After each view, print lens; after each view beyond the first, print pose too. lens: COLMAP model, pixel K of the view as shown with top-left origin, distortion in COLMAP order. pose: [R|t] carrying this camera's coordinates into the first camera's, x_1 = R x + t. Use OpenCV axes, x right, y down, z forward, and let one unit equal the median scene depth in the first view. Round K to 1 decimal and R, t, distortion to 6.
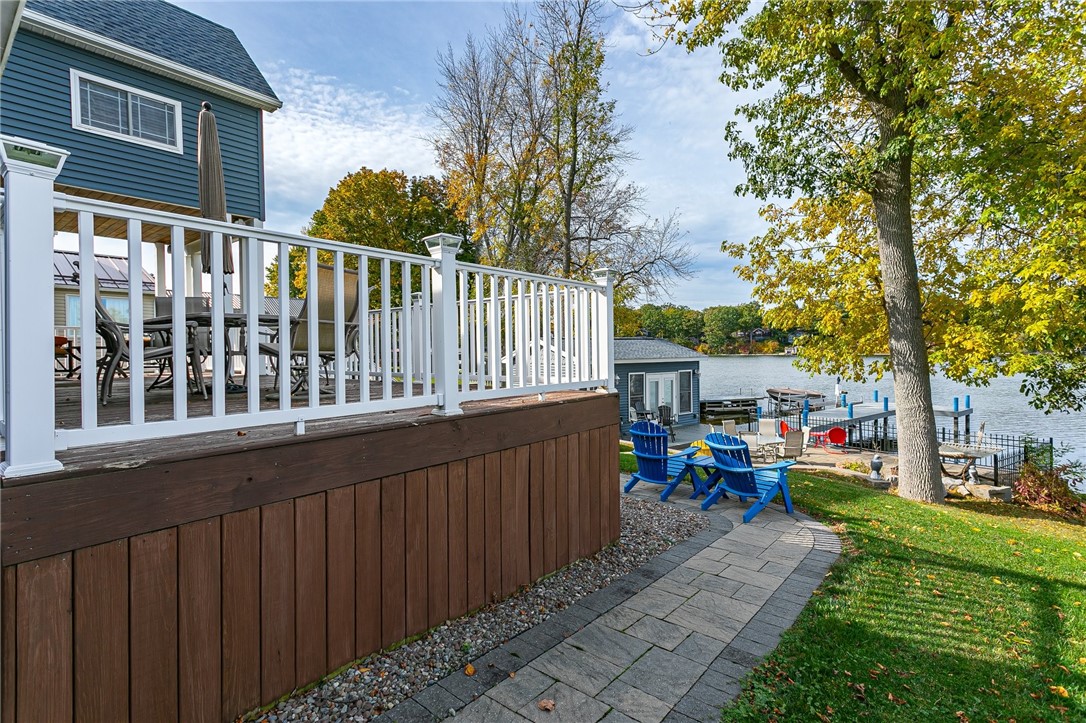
lens RADIAL K [[510.2, 0, 543.4], [0, 510.2, 356.6], [0, 0, 1]] dist [0.000936, 0.004464]
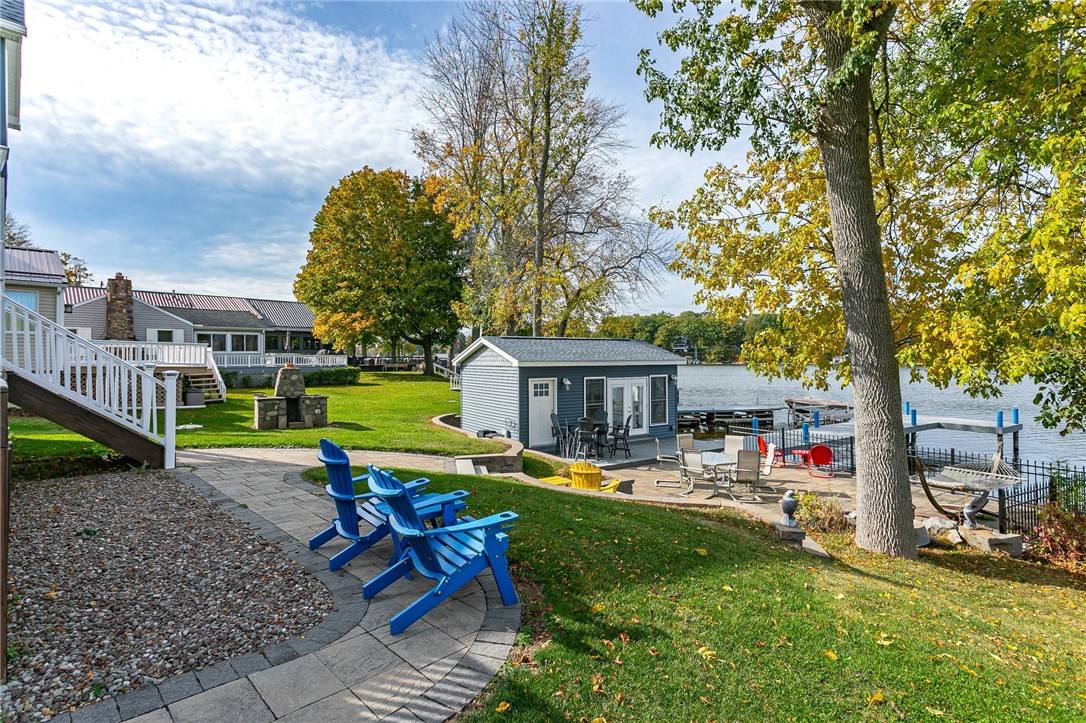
lens RADIAL K [[510.2, 0, 543.4], [0, 510.2, 356.6], [0, 0, 1]] dist [0.000936, 0.004464]
pose [[0.997056, 0.007540, -0.076303, 0.202330], [-0.008669, 0.999858, -0.014470, 0.013056], [0.076183, 0.015089, 0.996980, 0.154397]]
